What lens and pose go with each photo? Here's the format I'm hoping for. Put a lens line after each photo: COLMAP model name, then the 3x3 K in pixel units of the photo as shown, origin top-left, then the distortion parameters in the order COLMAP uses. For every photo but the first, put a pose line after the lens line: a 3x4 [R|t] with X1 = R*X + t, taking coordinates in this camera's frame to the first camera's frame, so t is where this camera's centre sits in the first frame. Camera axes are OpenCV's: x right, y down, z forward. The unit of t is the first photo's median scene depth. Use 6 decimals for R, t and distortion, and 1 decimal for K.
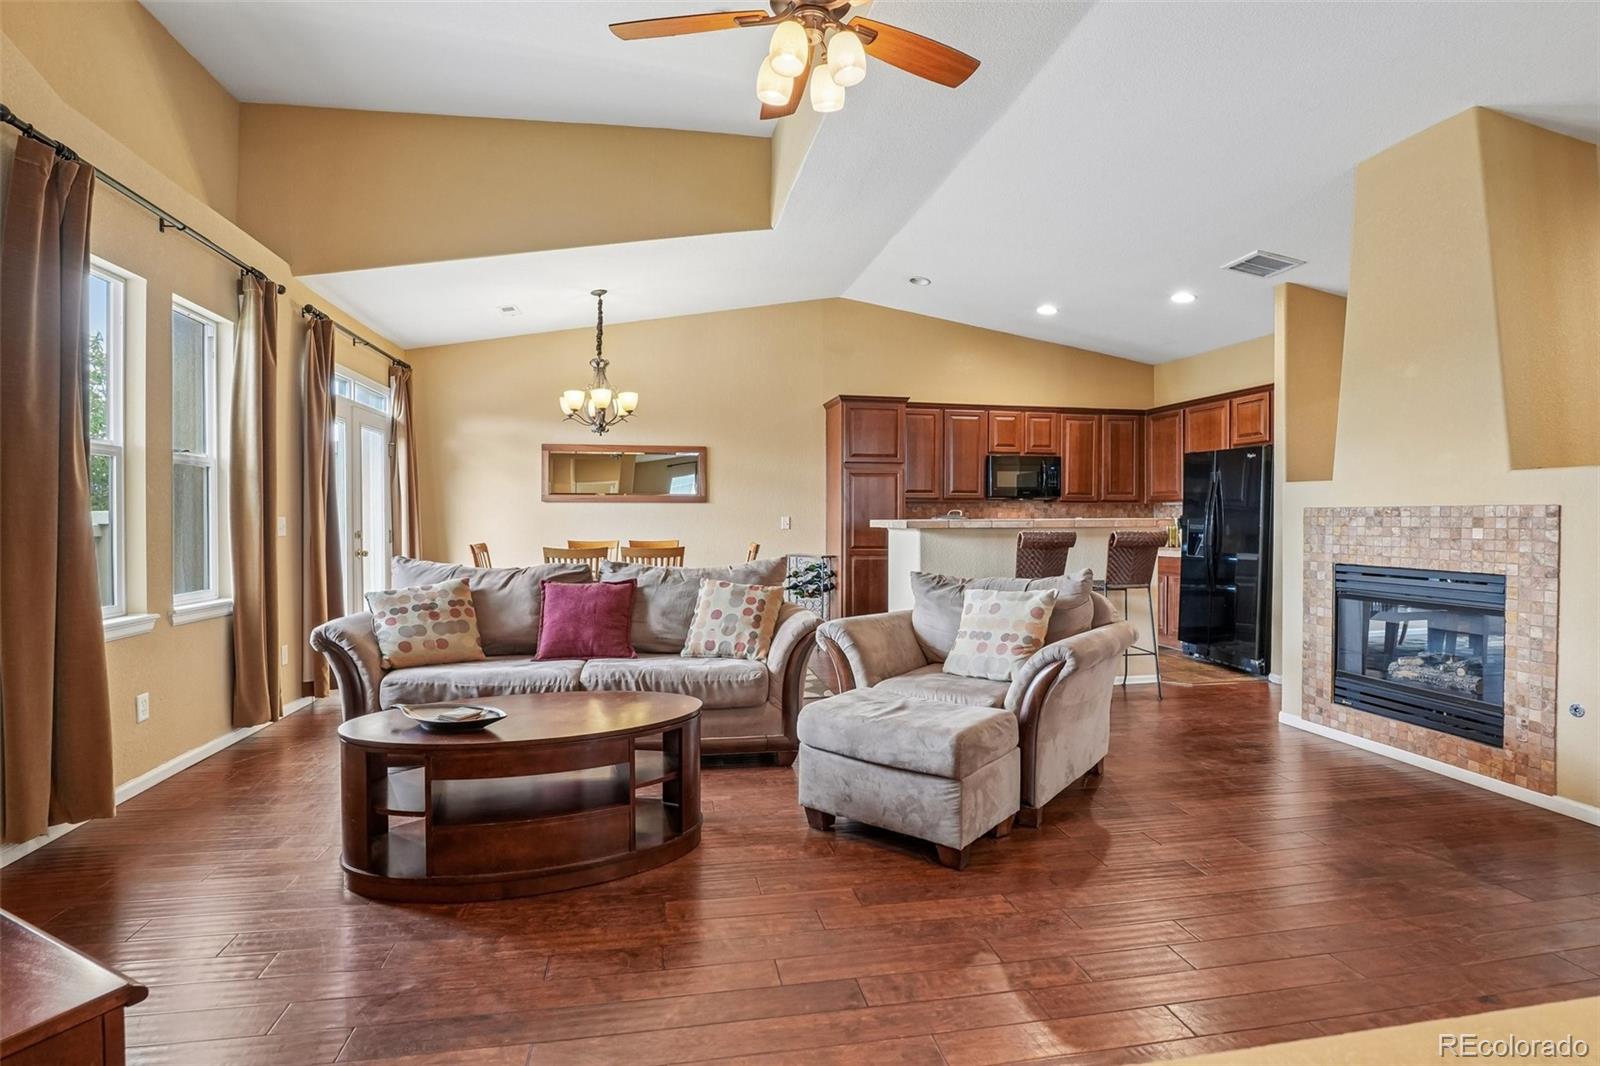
lens RADIAL K [[794.6, 0, 795.6], [0, 794.6, 520.2], [0, 0, 1]] dist [-0.031663, 0.007783]
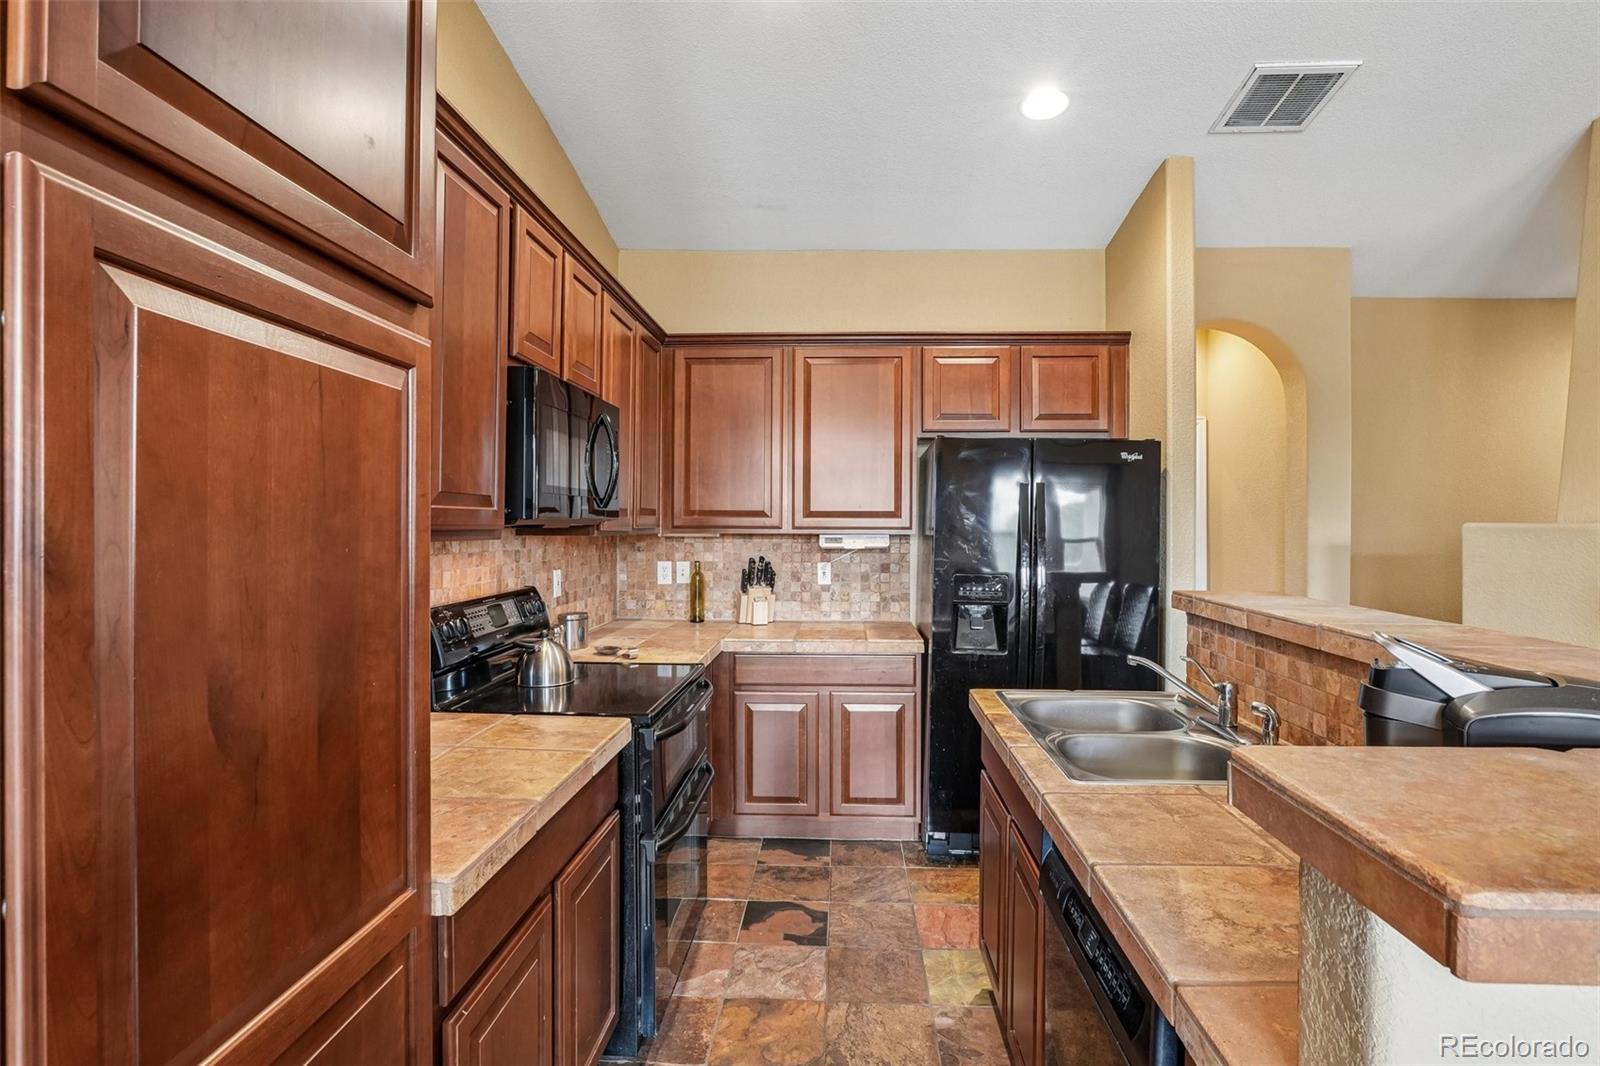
lens RADIAL K [[794.6, 0, 795.6], [0, 794.6, 513.8], [0, 0, 1]] dist [-0.031663, 0.007783]
pose [[0.248942, 0.012988, 0.968431, 0.010628], [-0.001703, 0.999914, -0.012972, -0.044085], [-0.968517, 0.001580, 0.248943, 1.307513]]
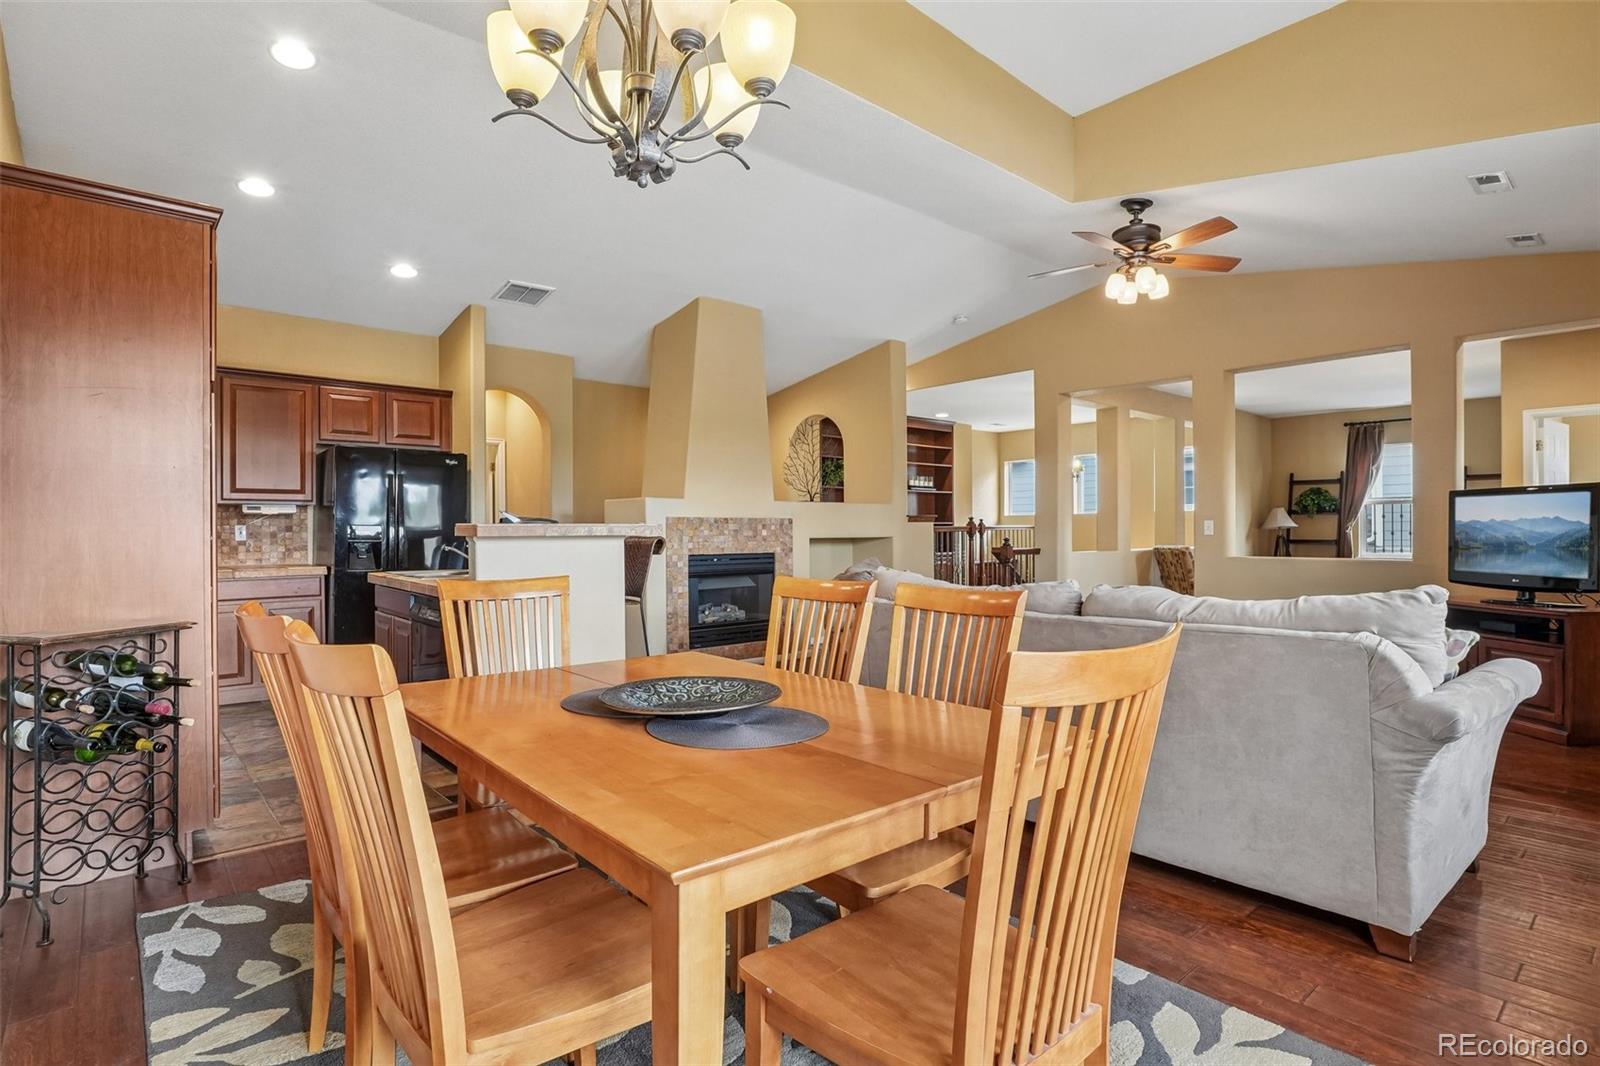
lens RADIAL K [[794.6, 0, 798.5], [0, 794.6, 539.6], [0, 0, 1]] dist [-0.031663, 0.007783]
pose [[-0.508349, -0.009897, 0.861094, -0.609637], [0.006071, 0.999868, 0.015076, 0.004008], [-0.861130, 0.012891, -0.508222, 1.360653]]
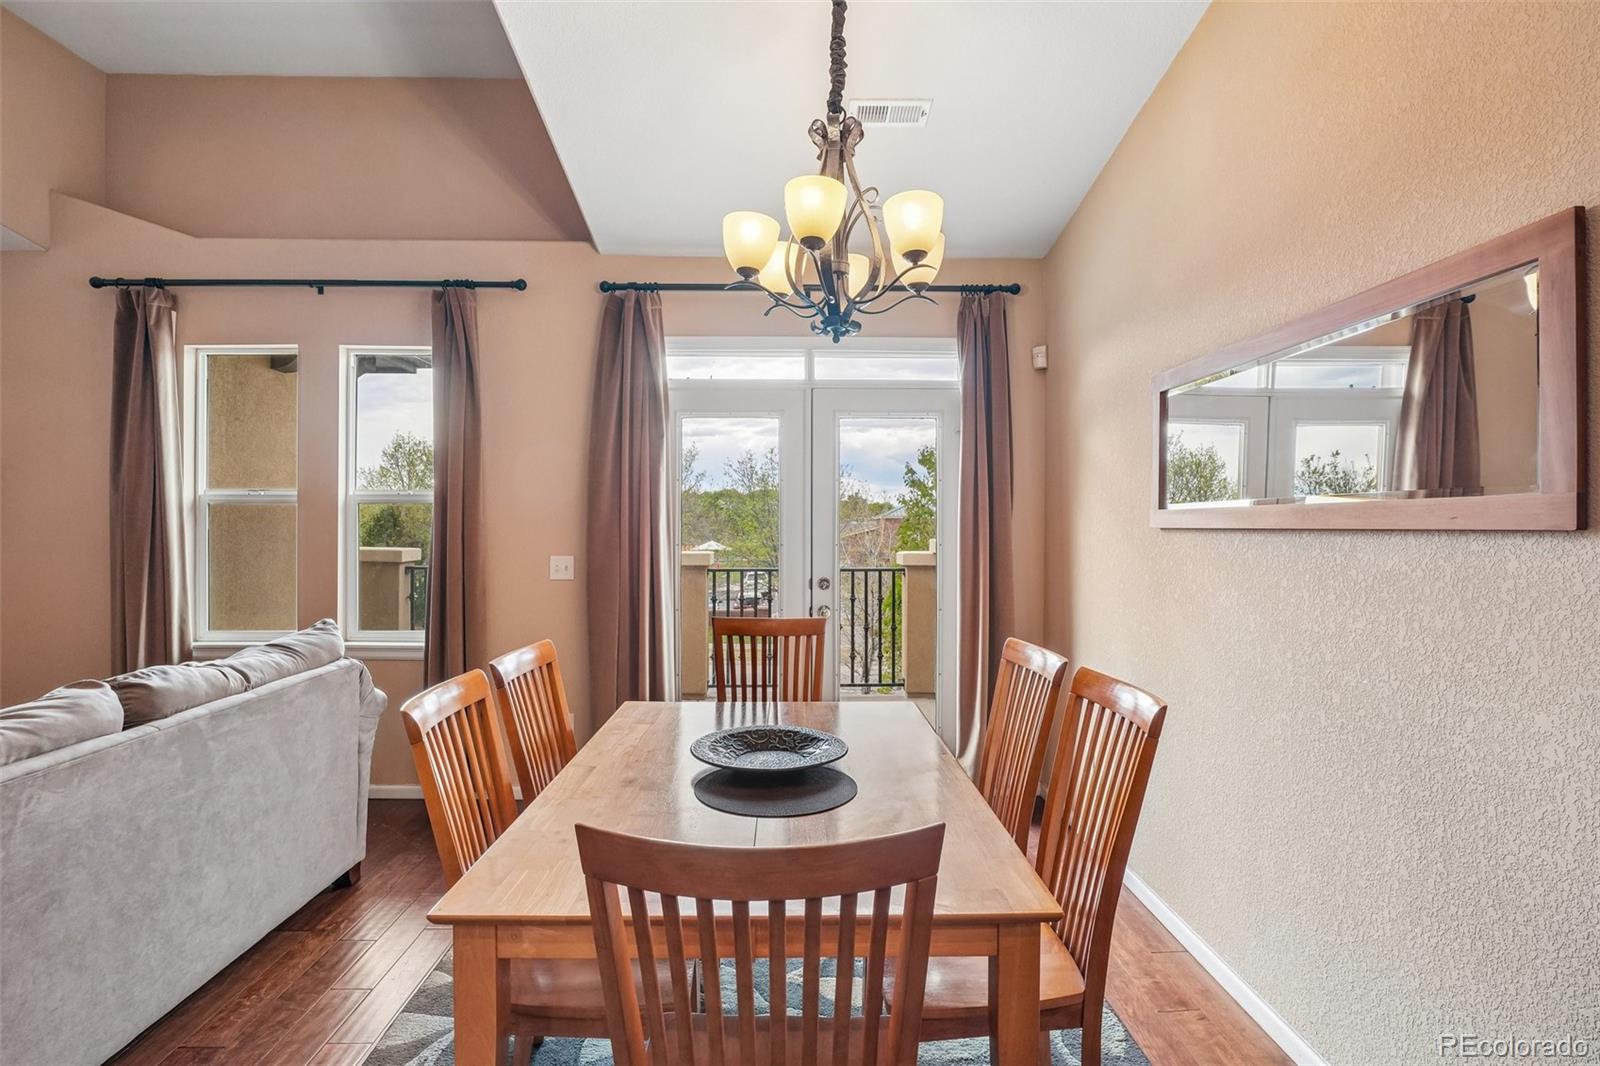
lens RADIAL K [[794.6, 0, 791.6], [0, 794.6, 524.2], [0, 0, 1]] dist [-0.031663, 0.007783]
pose [[-0.155709, -0.004366, -0.987793, 0.121068], [-0.006199, 0.999975, -0.003443, -0.033908], [0.987784, 0.005588, -0.155732, 1.303533]]
